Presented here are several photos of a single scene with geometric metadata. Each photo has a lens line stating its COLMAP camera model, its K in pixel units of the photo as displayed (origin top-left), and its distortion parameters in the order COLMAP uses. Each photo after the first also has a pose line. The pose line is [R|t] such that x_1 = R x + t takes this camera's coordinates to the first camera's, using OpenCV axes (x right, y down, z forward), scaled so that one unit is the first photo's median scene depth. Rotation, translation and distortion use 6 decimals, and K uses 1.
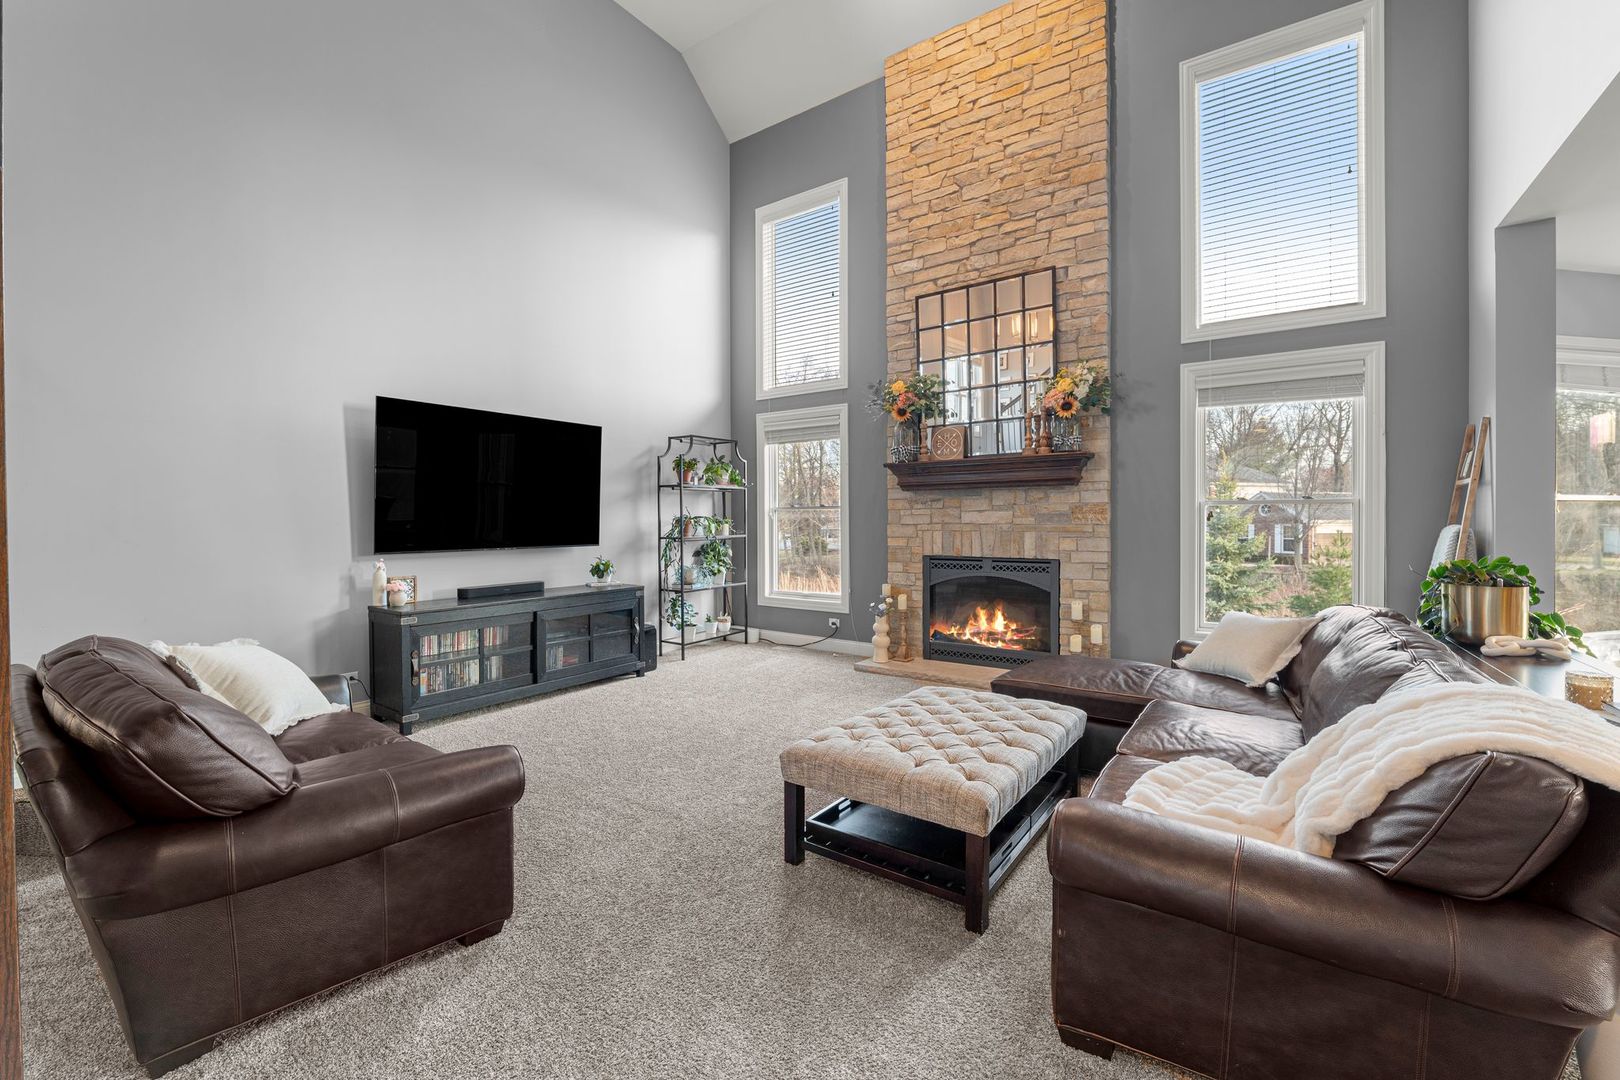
lens RADIAL K [[663.5, 0, 810.9], [0, 663.5, 529.4], [0, 0, 1]] dist [-0.009249, 0.000214]
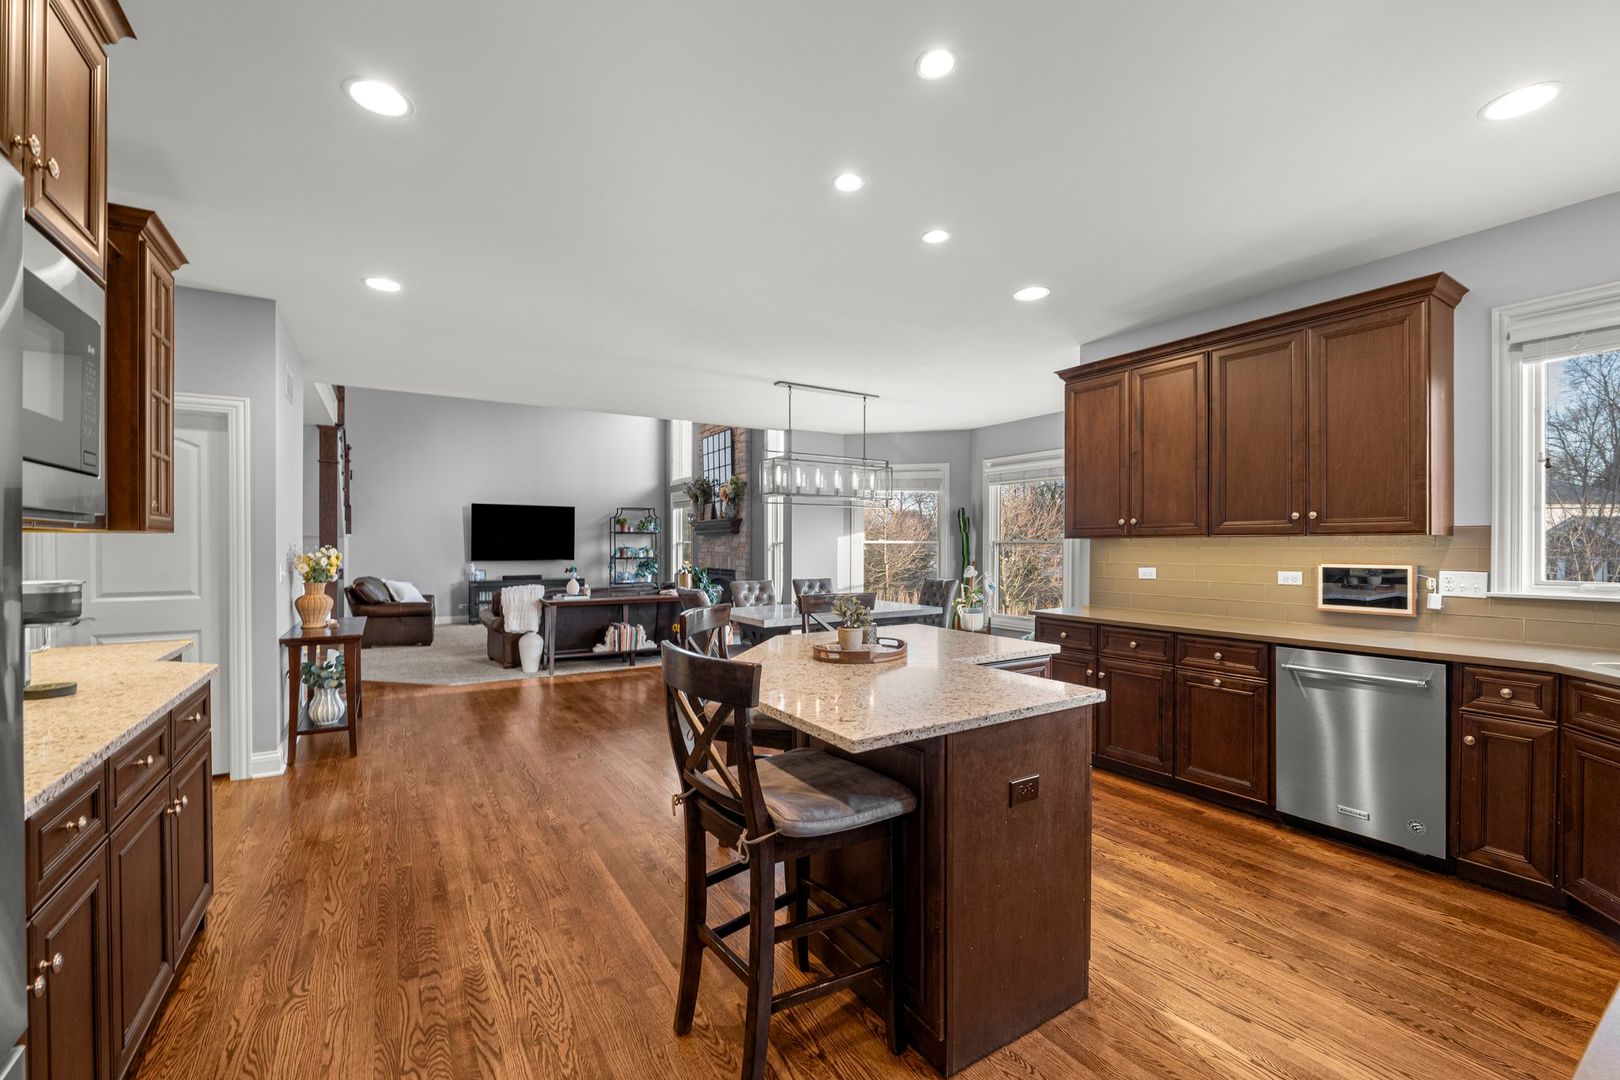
lens RADIAL K [[663.5, 0, 812.5], [0, 663.5, 547.1], [0, 0, 1]] dist [-0.009249, 0.000214]
pose [[0.924452, 0.005551, -0.381259, 1.378487], [-0.009830, 0.999909, -0.009276, -0.007996], [0.381172, 0.012323, 0.924422, -0.809531]]
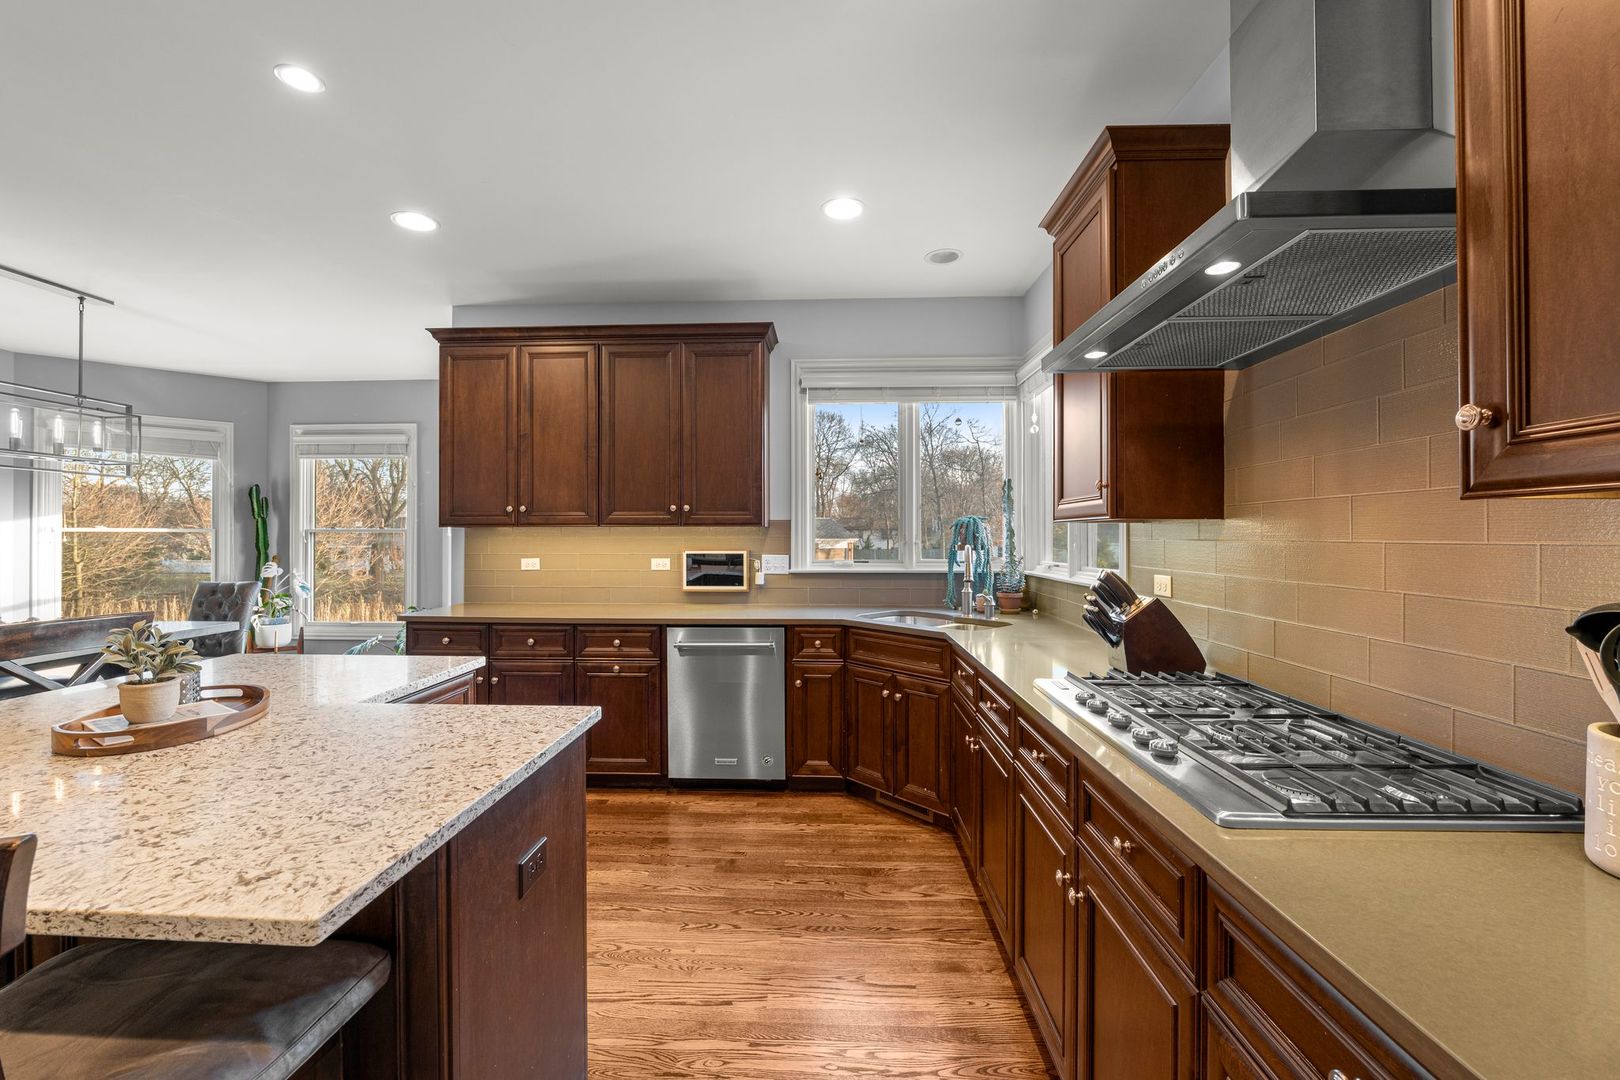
lens RADIAL K [[663.5, 0, 800.9], [0, 663.5, 534.7], [0, 0, 1]] dist [-0.009249, 0.000214]
pose [[0.847139, 0.004031, 0.531357, 1.301972], [0.004646, 0.999877, -0.014992, -0.008873], [-0.531352, 0.015169, 0.847016, -0.719647]]
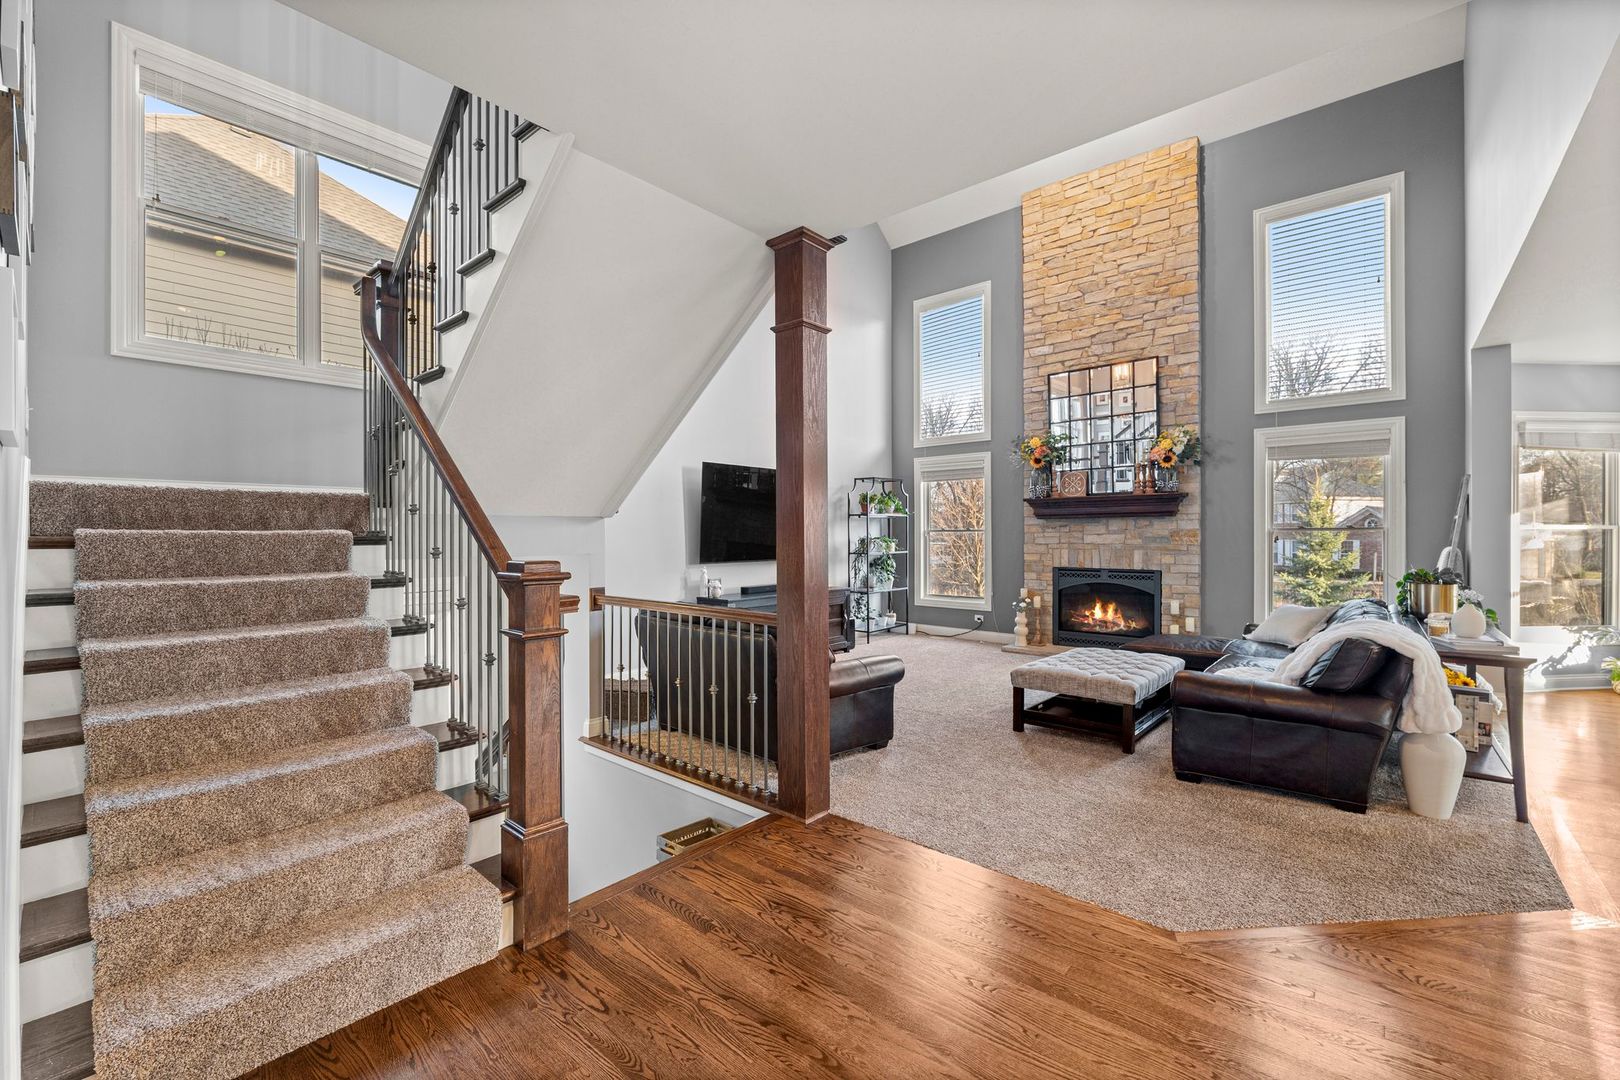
lens RADIAL K [[663.5, 0, 814.2], [0, 663.5, 541.8], [0, 0, 1]] dist [-0.009249, 0.000214]
pose [[0.994435, 0.001431, -0.105344, -0.190888], [-0.001844, 0.999991, -0.003822, -0.006867], [0.105338, 0.003995, 0.994428, -0.427747]]
